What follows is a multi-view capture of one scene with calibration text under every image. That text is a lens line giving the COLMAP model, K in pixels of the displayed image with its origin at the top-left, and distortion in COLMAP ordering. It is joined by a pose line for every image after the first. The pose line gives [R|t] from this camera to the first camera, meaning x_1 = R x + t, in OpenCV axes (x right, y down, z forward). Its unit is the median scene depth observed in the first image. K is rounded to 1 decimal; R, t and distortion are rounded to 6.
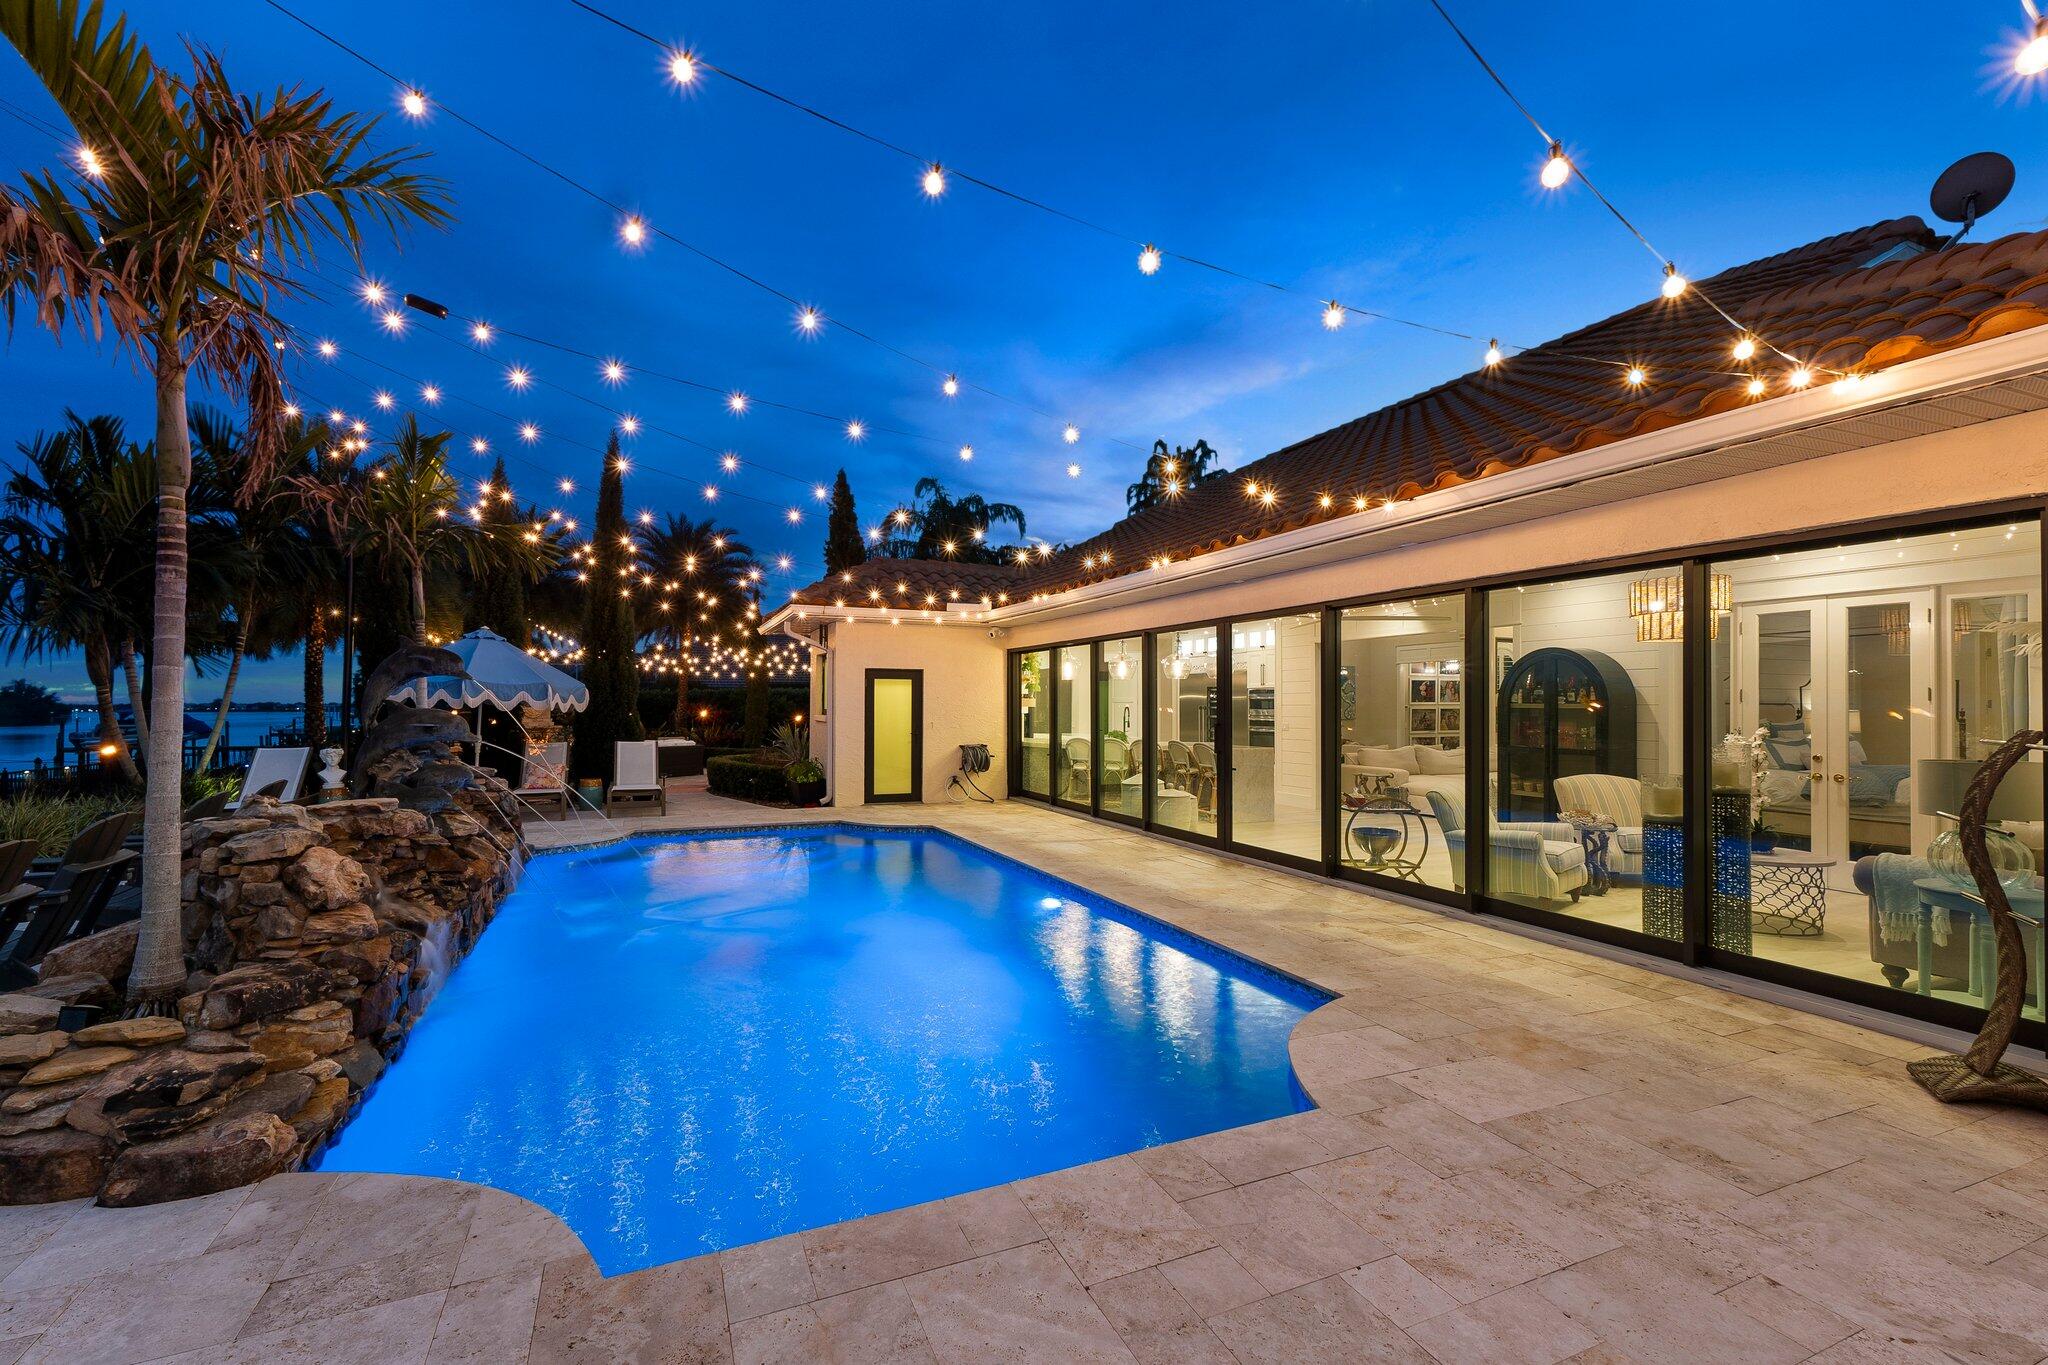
lens RADIAL K [[872.7, 0, 1022.8], [0, 872.7, 701.0], [0, 0, 1]] dist [0.004930, 0.000775]
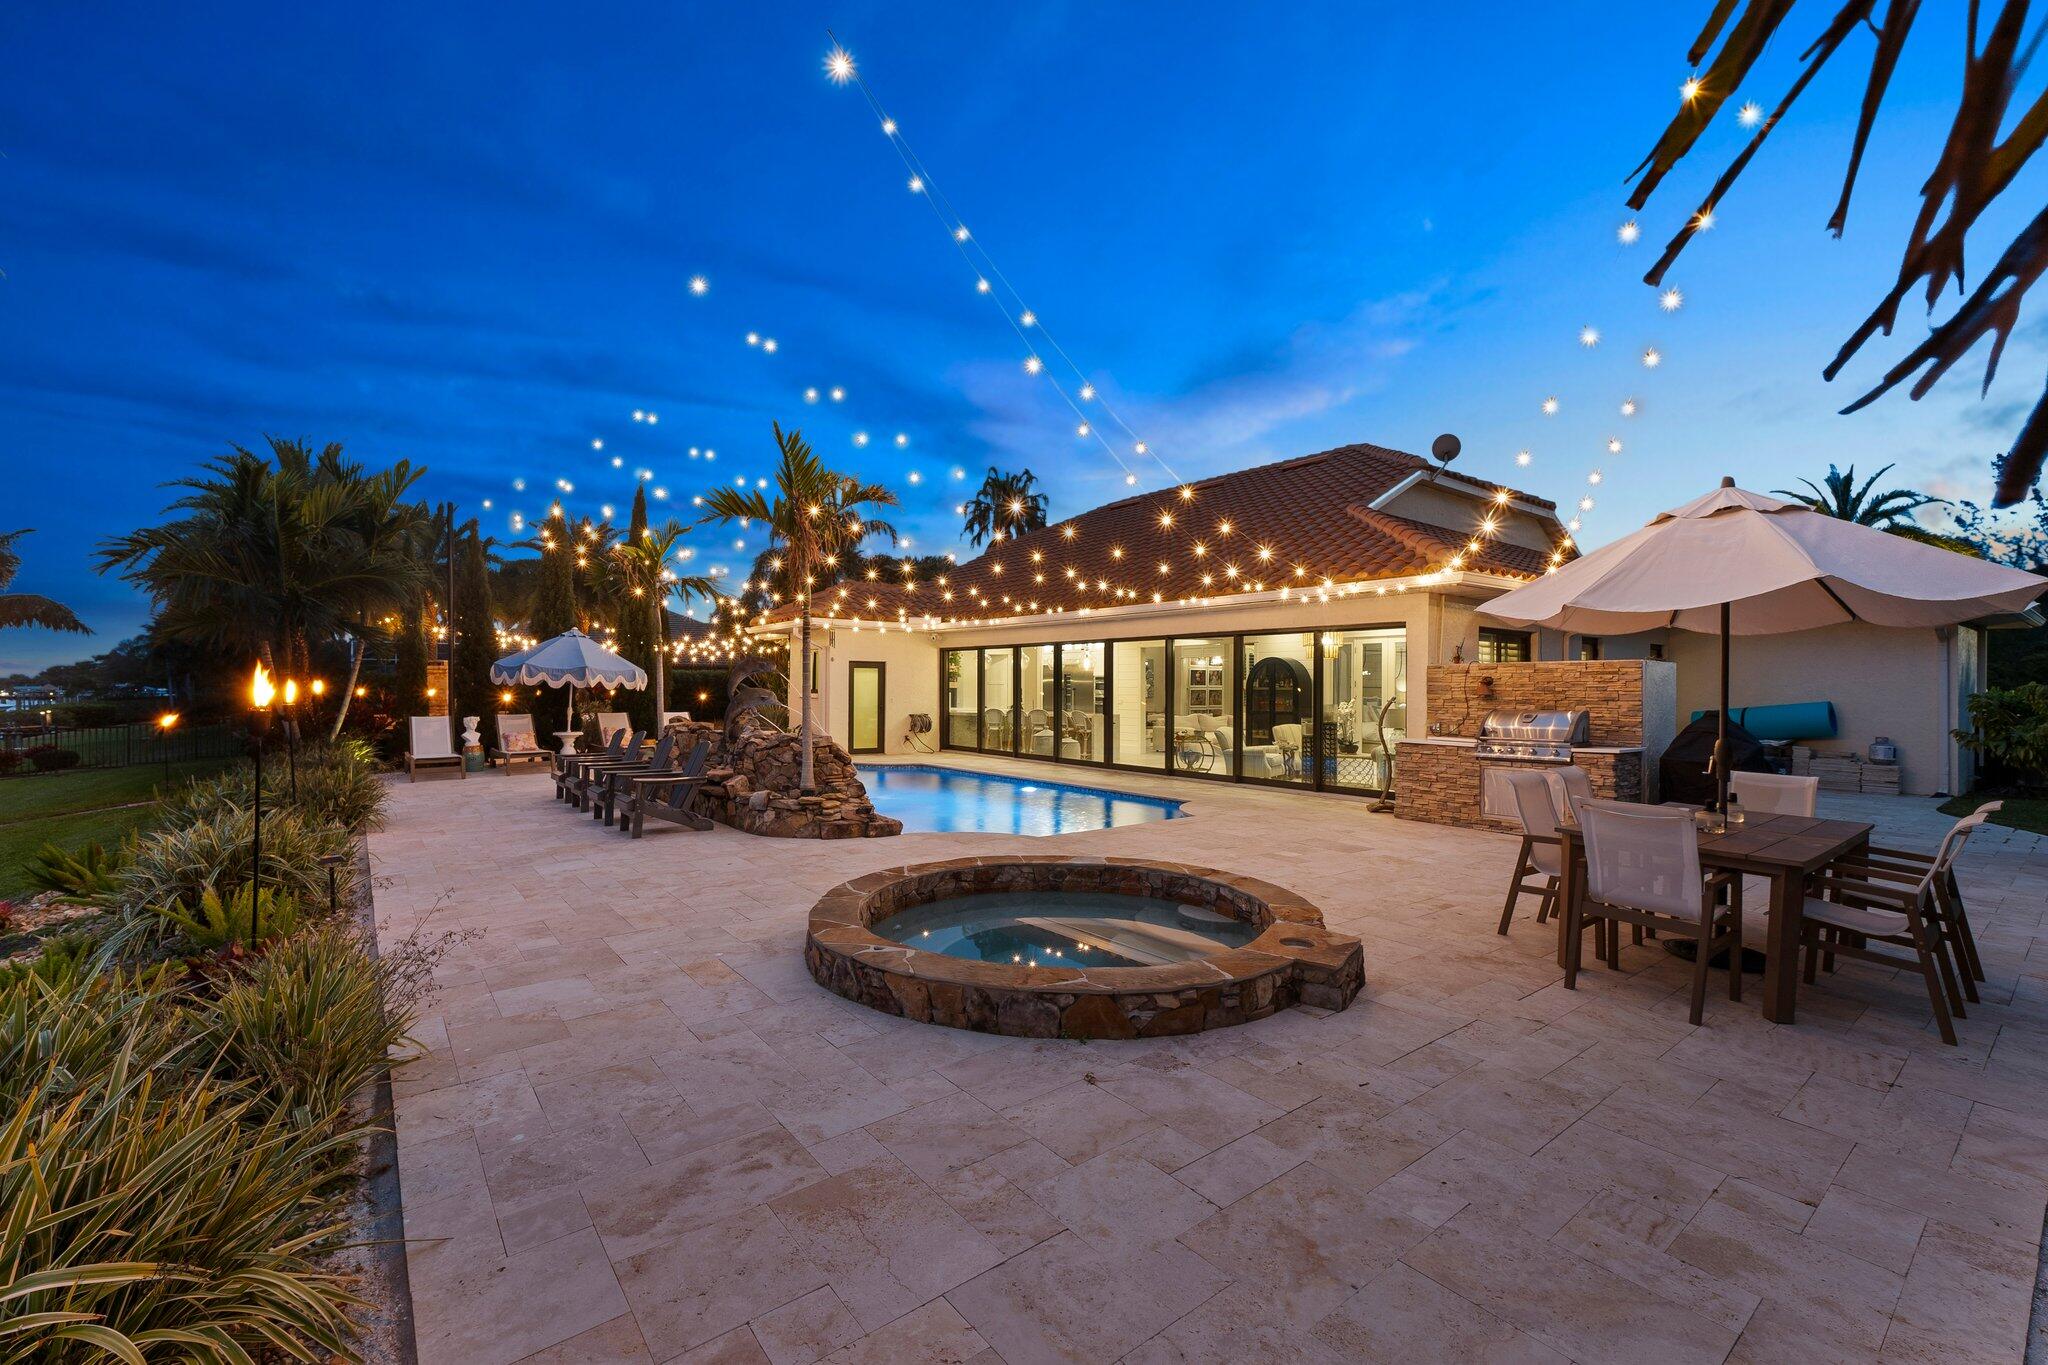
lens RADIAL K [[872.7, 0, 1026.3], [0, 872.7, 680.2], [0, 0, 1]] dist [0.004930, 0.000775]
pose [[0.968094, 0.005752, 0.250522, -0.256493], [-0.005379, 0.999983, -0.002174, -0.003810], [-0.250531, 0.000757, 0.968108, -0.465622]]
